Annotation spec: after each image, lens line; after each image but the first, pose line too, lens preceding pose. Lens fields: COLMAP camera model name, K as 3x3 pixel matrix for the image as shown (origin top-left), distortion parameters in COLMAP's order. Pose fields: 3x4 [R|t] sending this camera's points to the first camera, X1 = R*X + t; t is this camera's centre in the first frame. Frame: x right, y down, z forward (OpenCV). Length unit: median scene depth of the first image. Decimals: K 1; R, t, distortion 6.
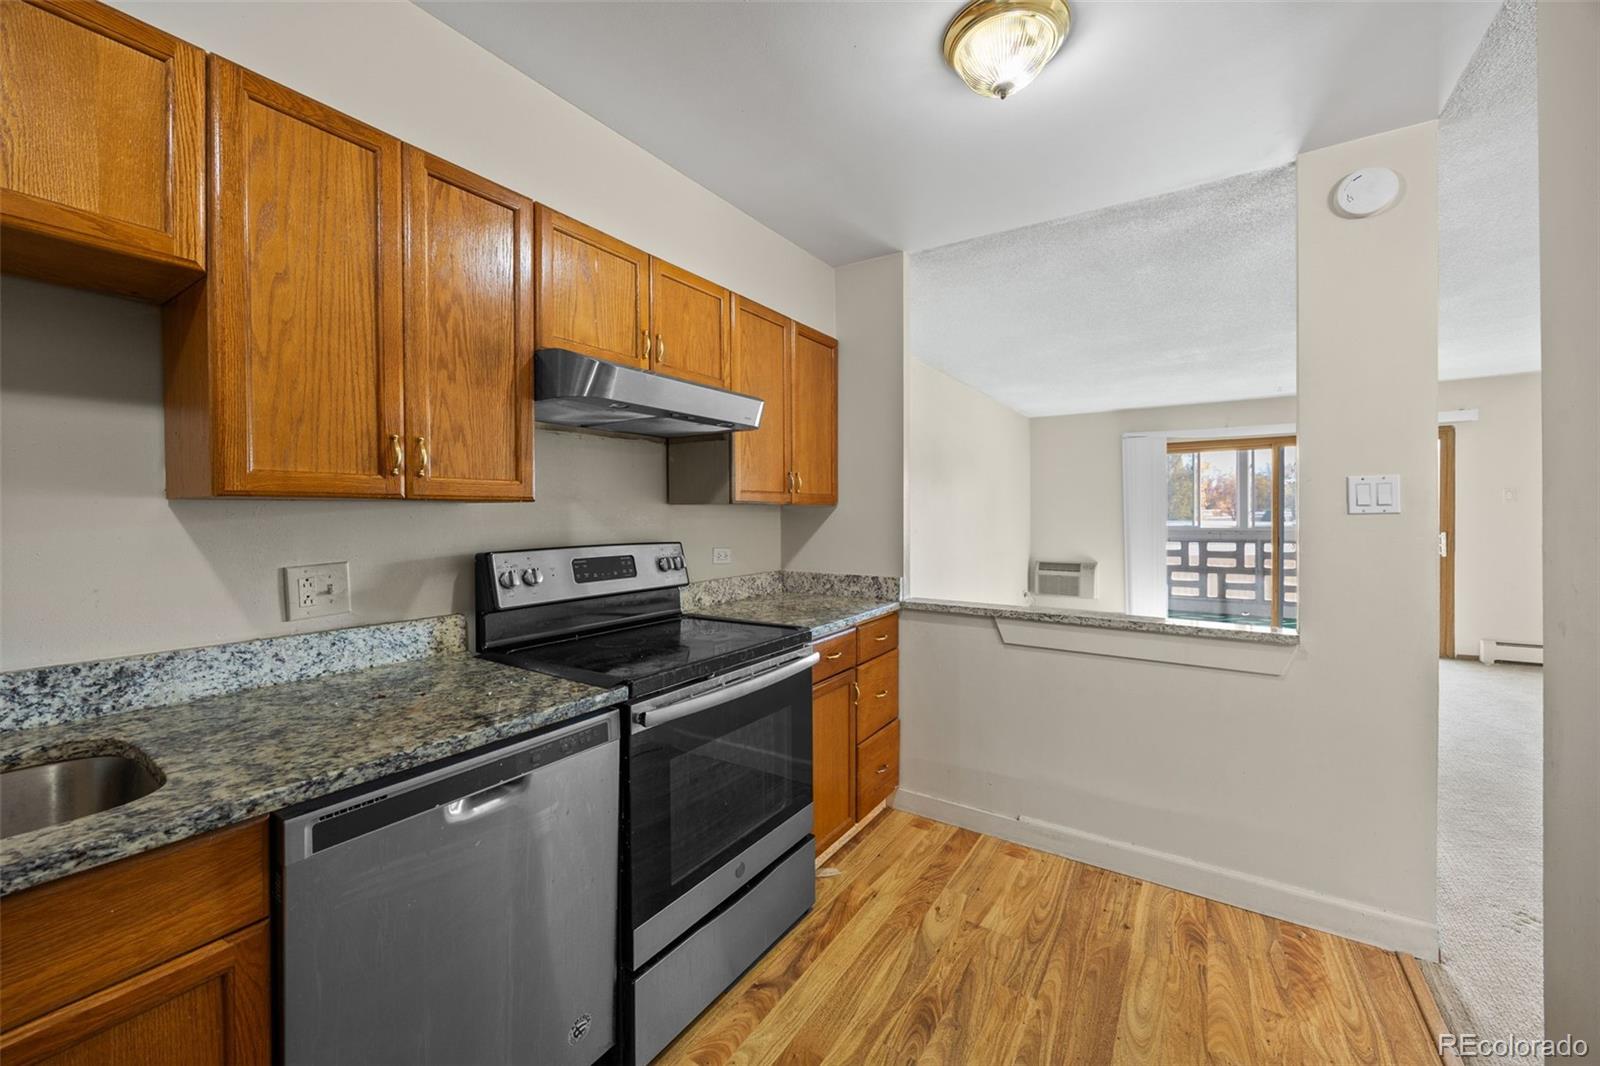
lens RADIAL K [[613.6, 0, 797.1], [0, 613.6, 517.5], [0, 0, 1]] dist [-0.002434, -0.000287]
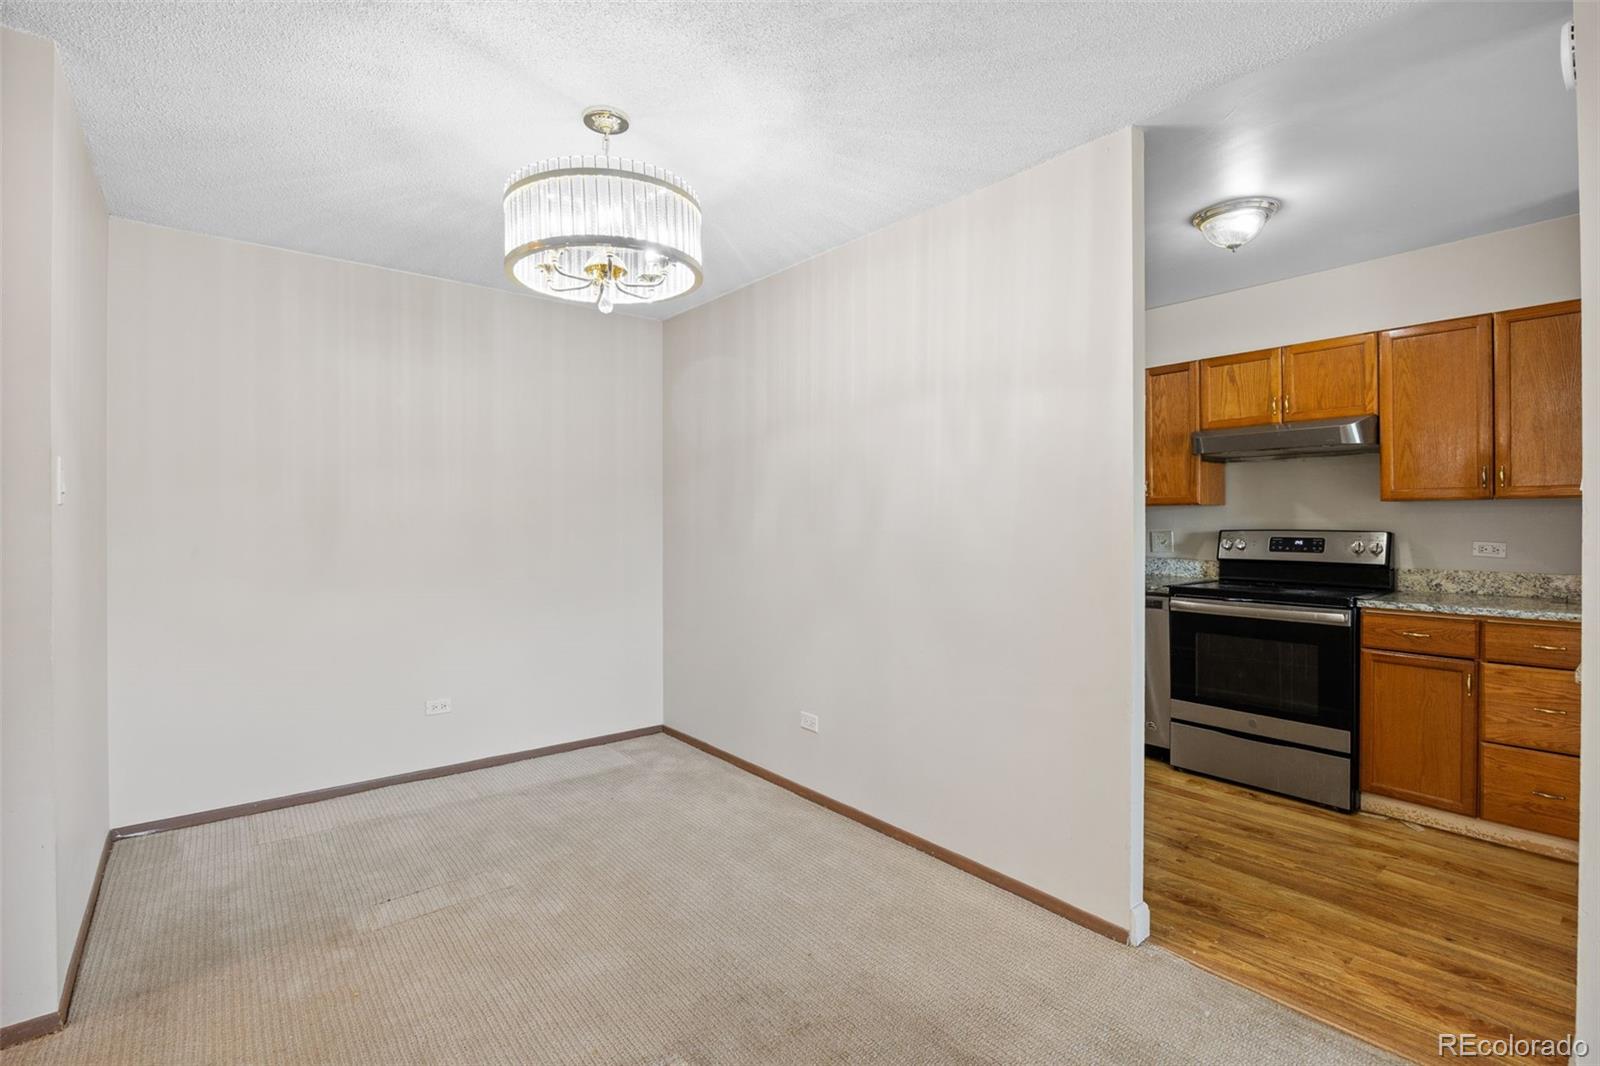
lens RADIAL K [[746.7, 0, 800.7], [0, 746.7, 518.0], [0, 0, 1]] dist [-0.001772, -0.000305]
pose [[-0.294286, 0.007872, -0.955685, 2.048259], [0.001478, 0.999969, 0.007782, -0.002279], [0.955716, 0.000878, -0.294289, 0.390629]]
